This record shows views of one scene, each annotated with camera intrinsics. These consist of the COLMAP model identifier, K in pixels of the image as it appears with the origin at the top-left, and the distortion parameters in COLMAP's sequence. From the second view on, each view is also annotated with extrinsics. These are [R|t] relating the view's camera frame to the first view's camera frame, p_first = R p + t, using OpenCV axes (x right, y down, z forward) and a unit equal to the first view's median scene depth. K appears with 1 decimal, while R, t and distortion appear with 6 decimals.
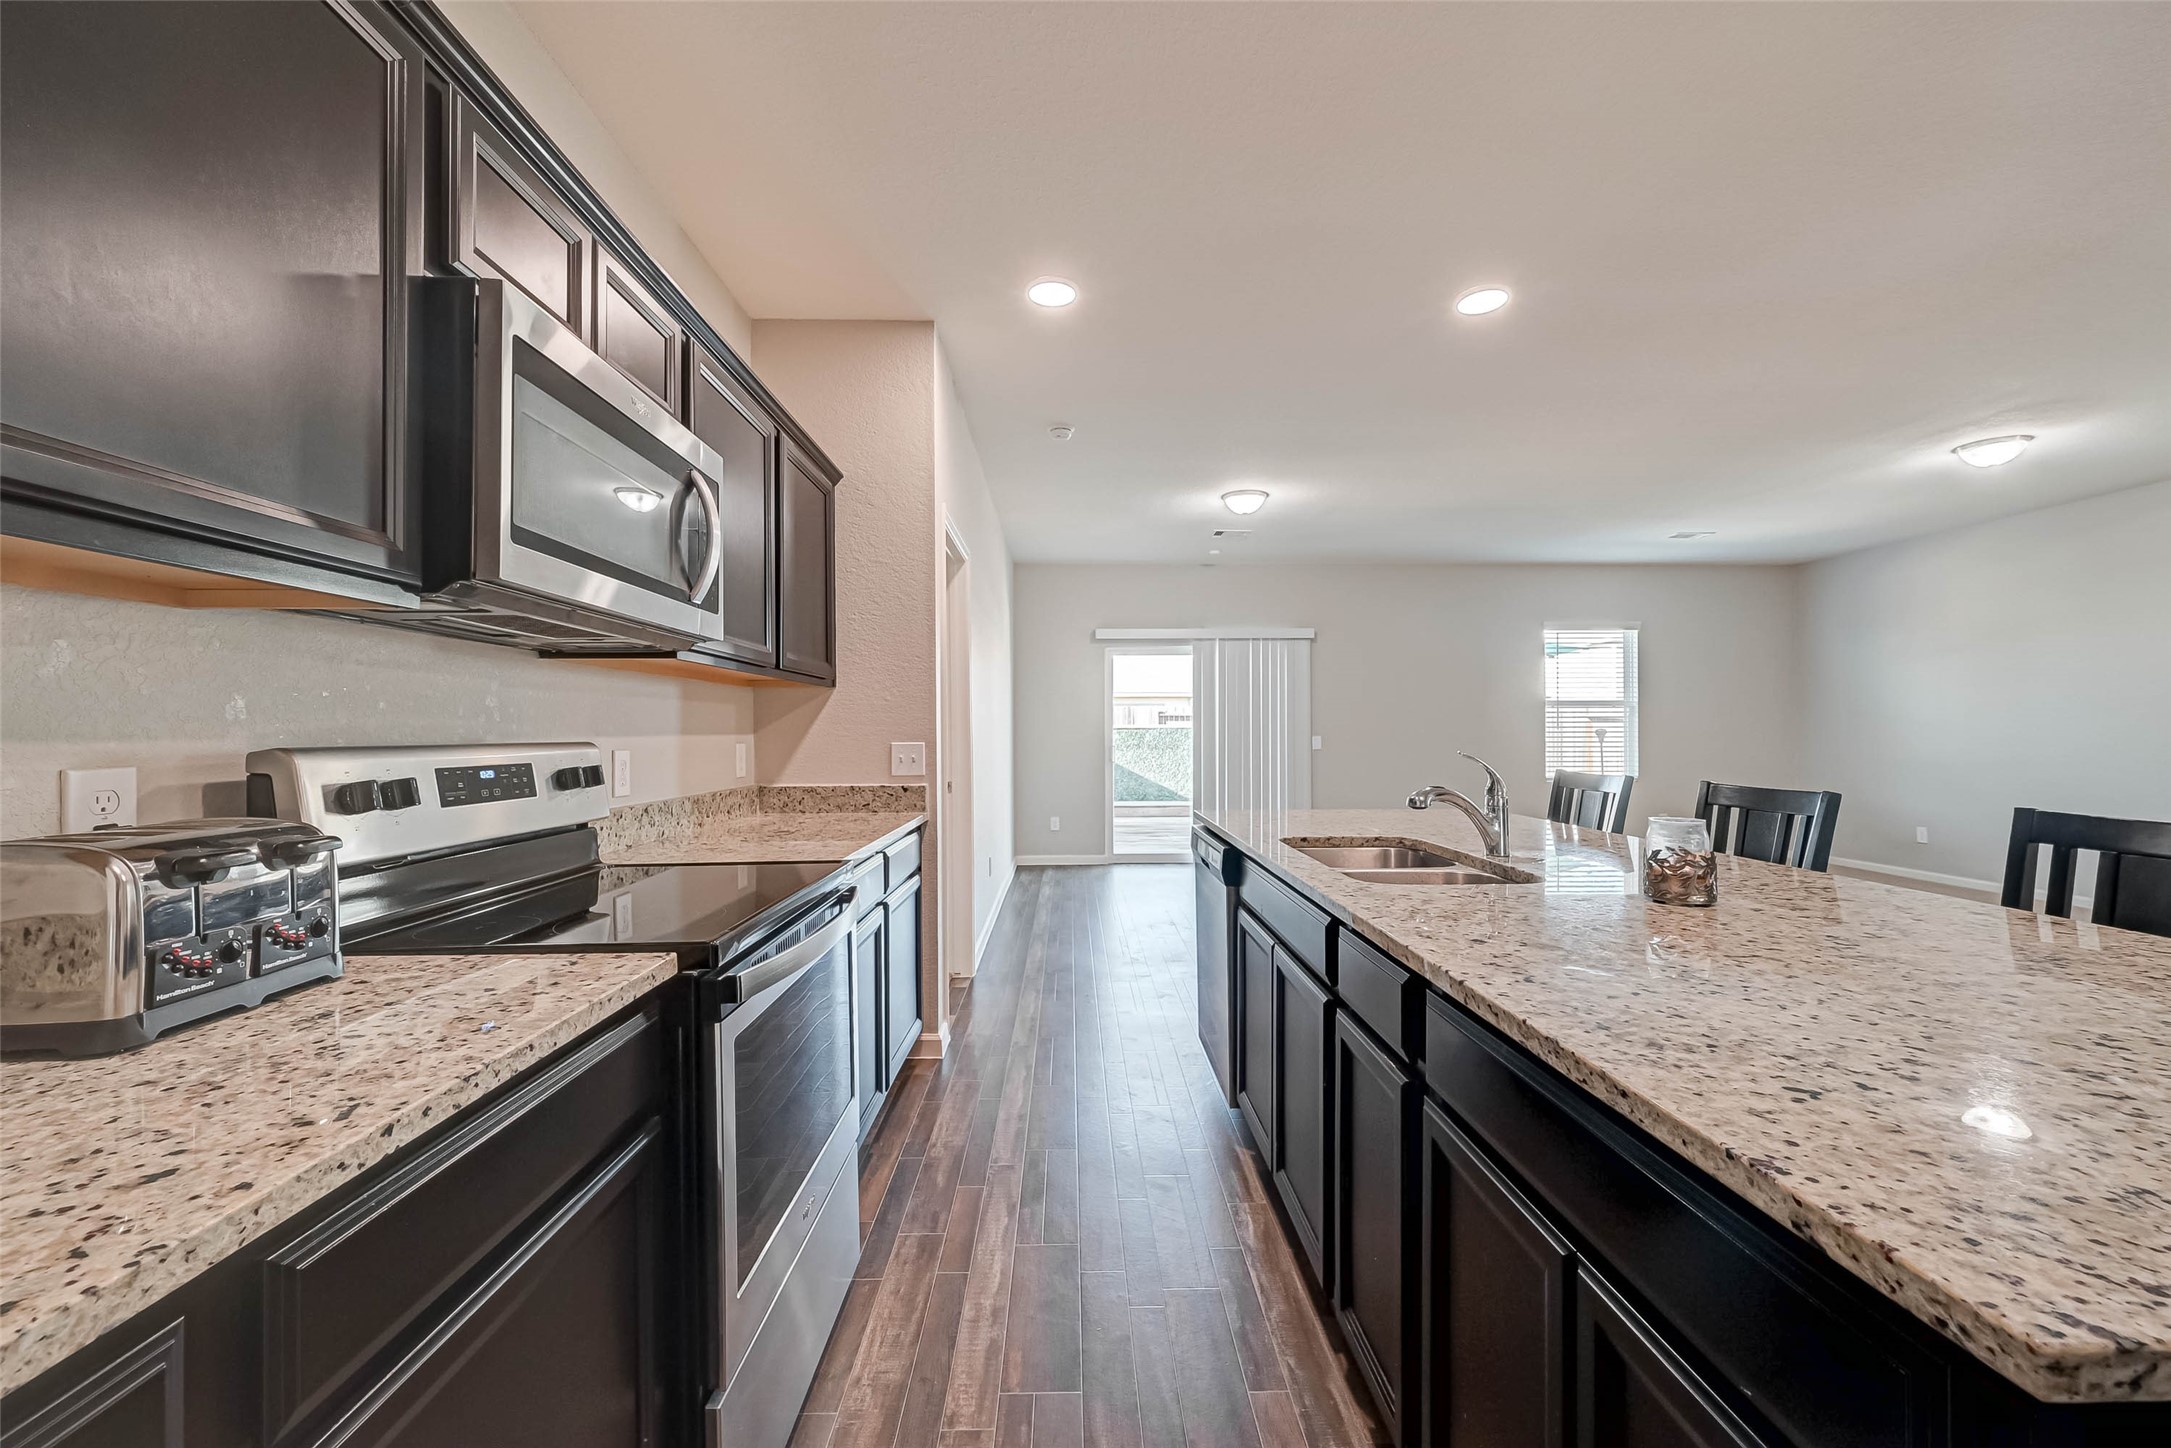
lens RADIAL K [[859.6, 0, 1083.6], [0, 859.6, 731.1], [0, 0, 1]] dist [-0.000018, 0.000504]
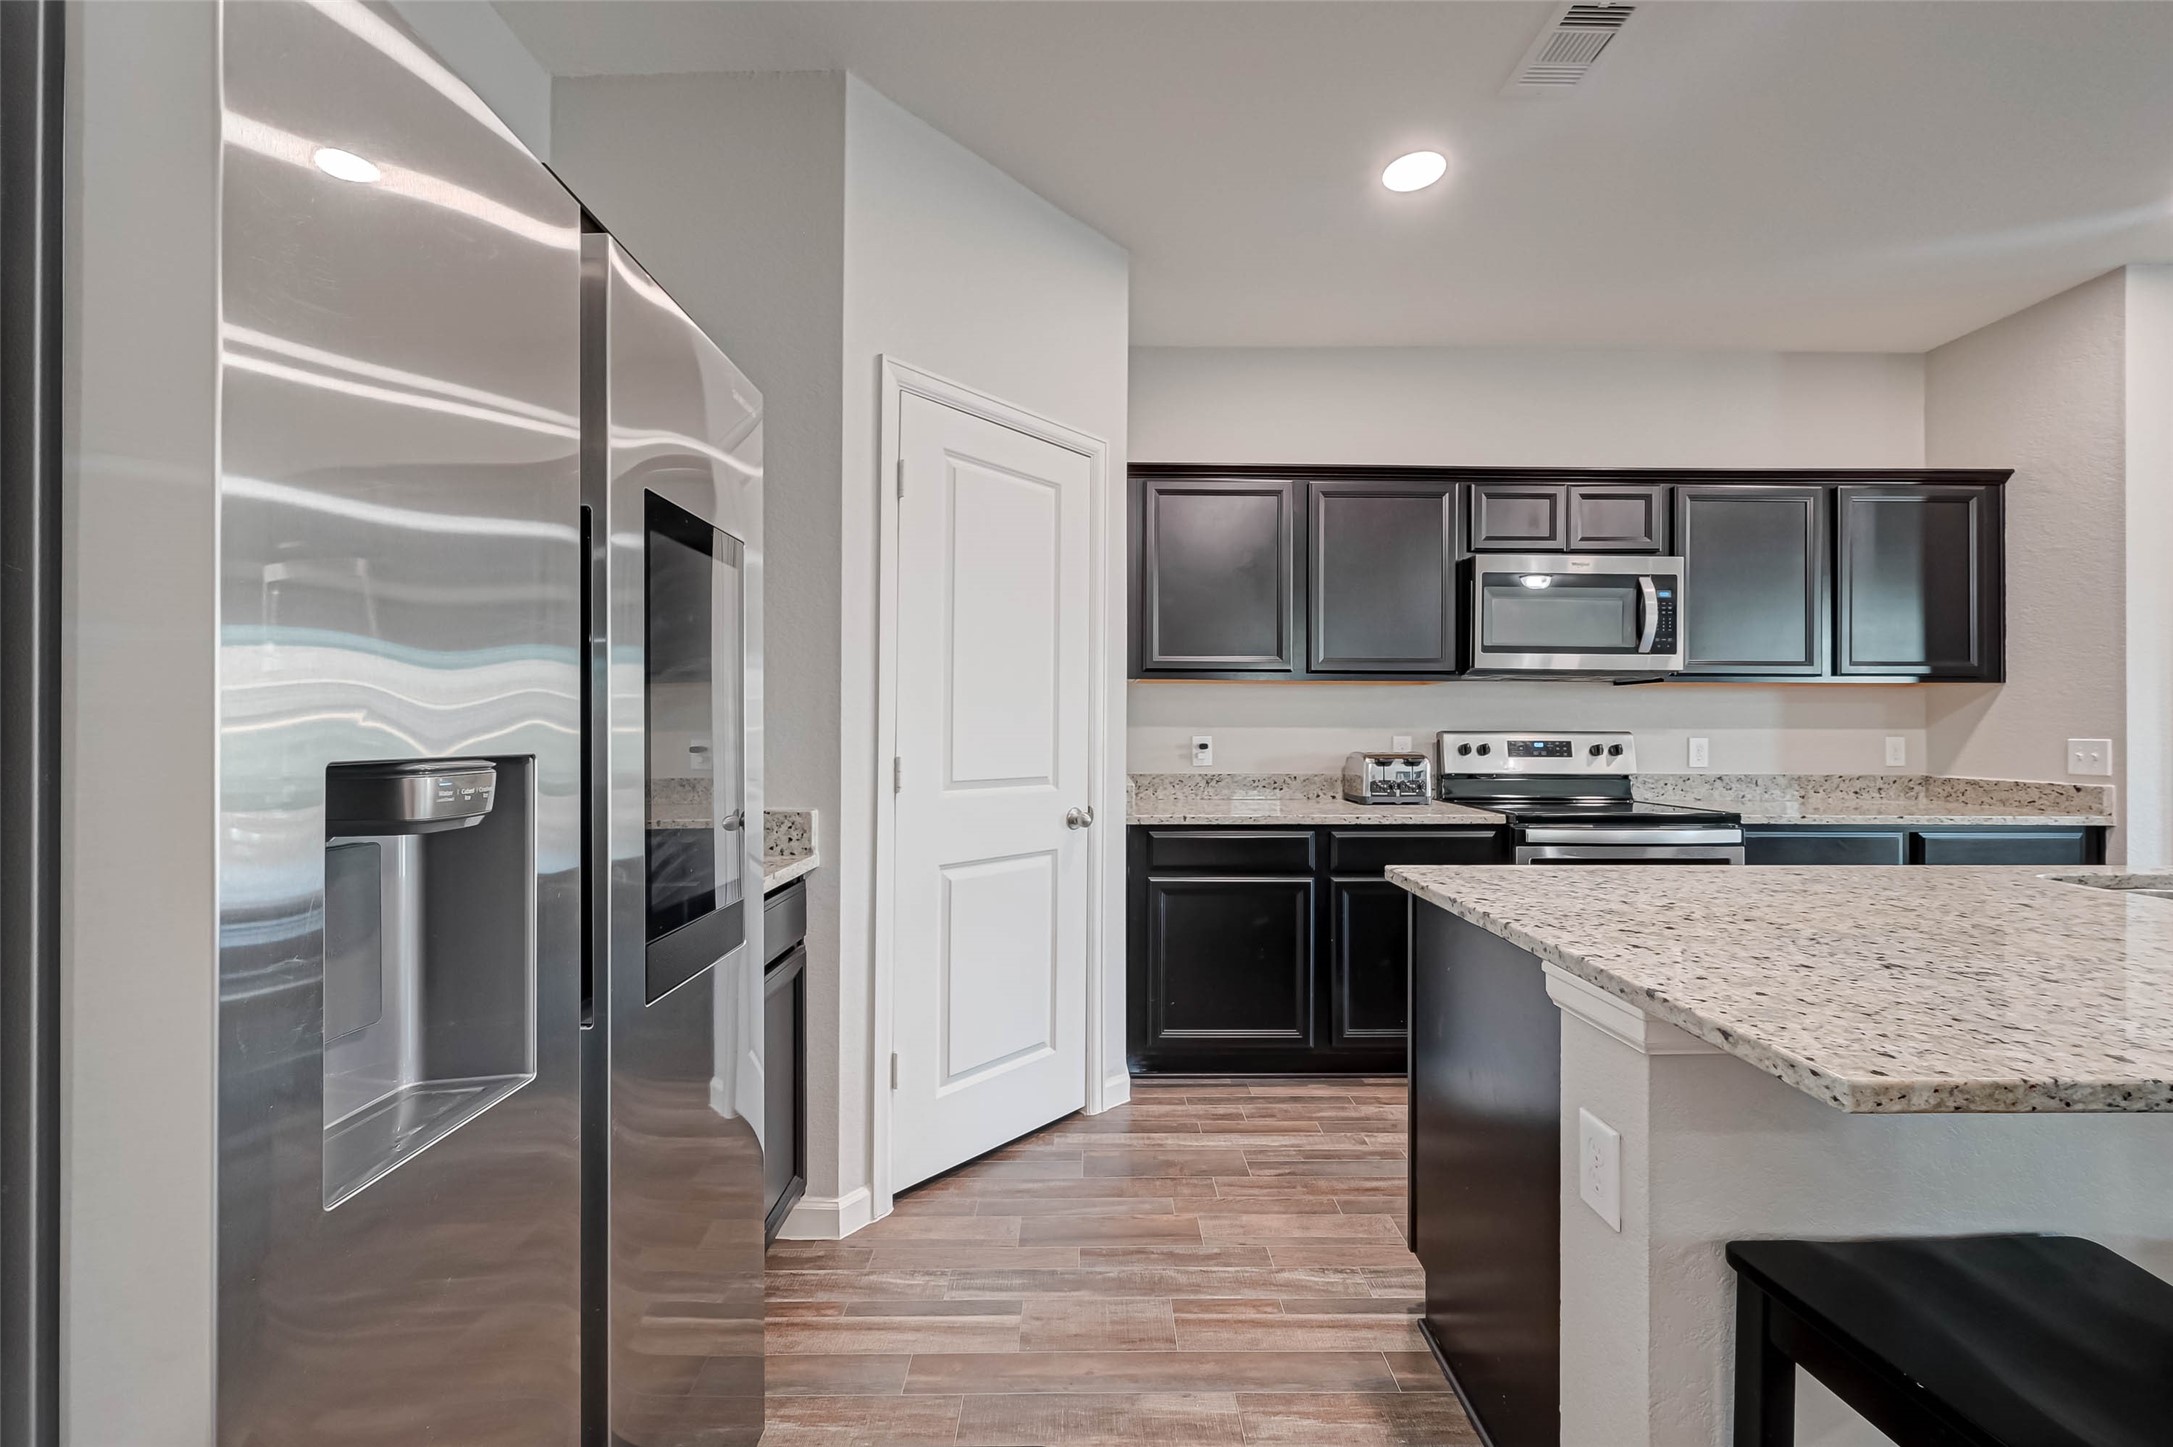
lens RADIAL K [[850.6, 0, 1090.0], [0, 850.6, 723.7], [0, 0, 1]] dist [-0.000573, 0.000292]
pose [[-0.005262, 0.002238, -0.999984, 1.681679], [-0.001710, 0.999996, 0.002247, -0.008339], [0.999985, 0.001722, -0.005258, -0.158519]]
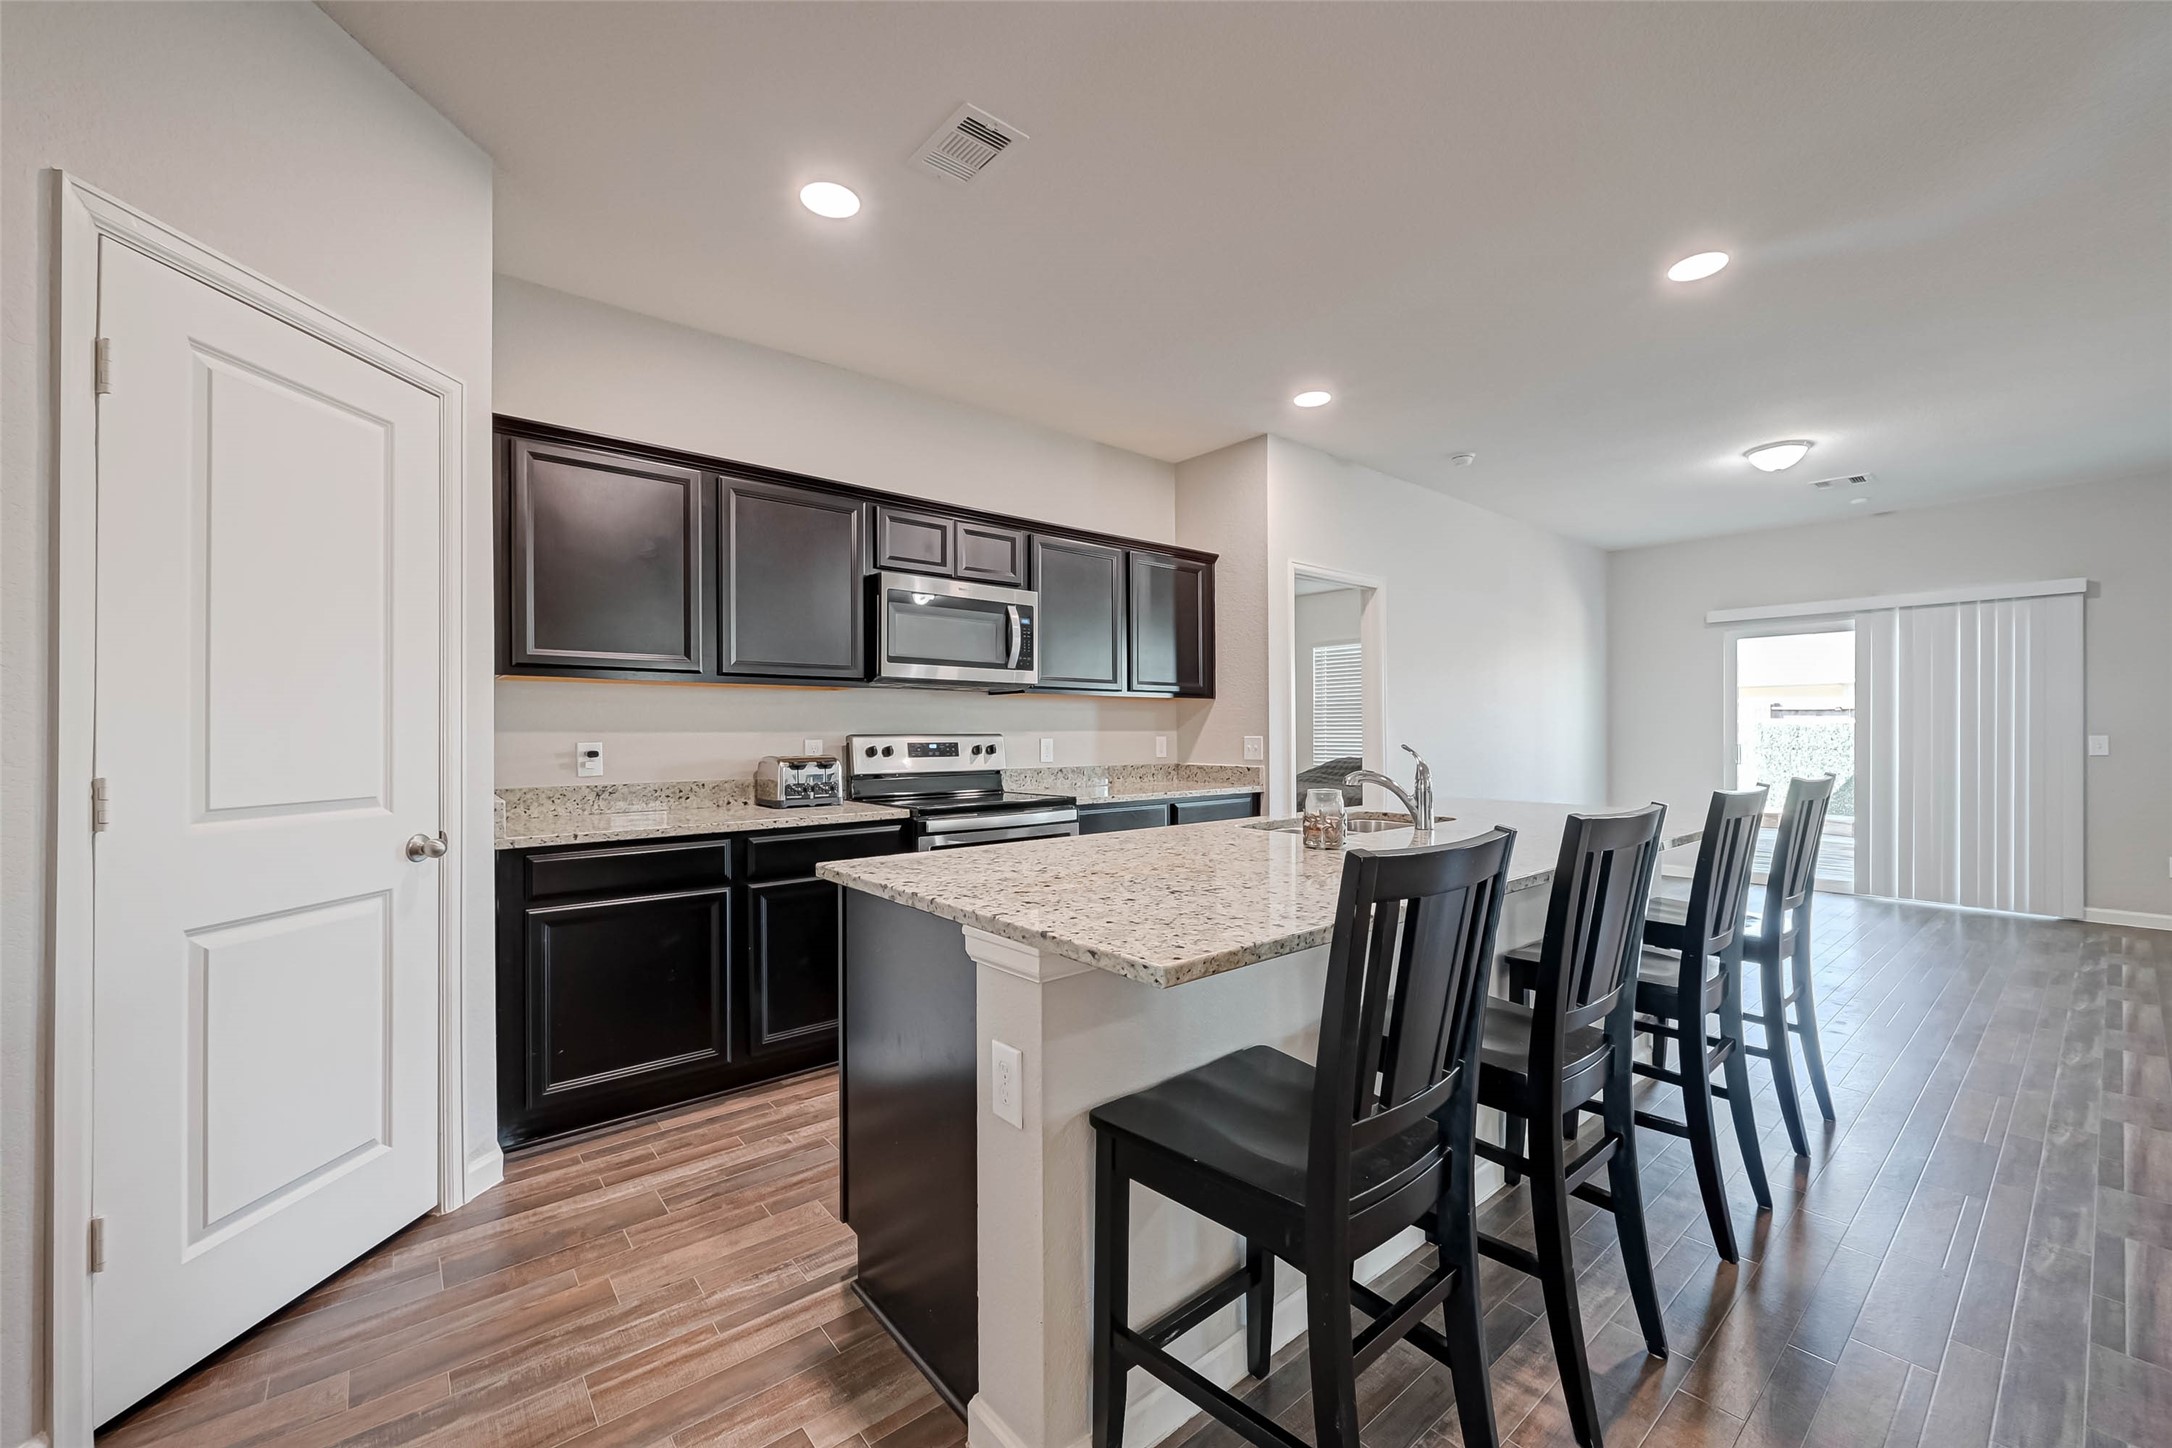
lens RADIAL K [[860.6, 0, 1095.4], [0, 860.6, 725.6], [0, 0, 1]] dist [-0.000288, -0.000191]
pose [[0.632289, -0.001324, -0.774731, 1.724659], [0.000281, 0.999999, -0.001479, -0.006582], [0.774732, 0.000717, 0.632289, -0.237627]]
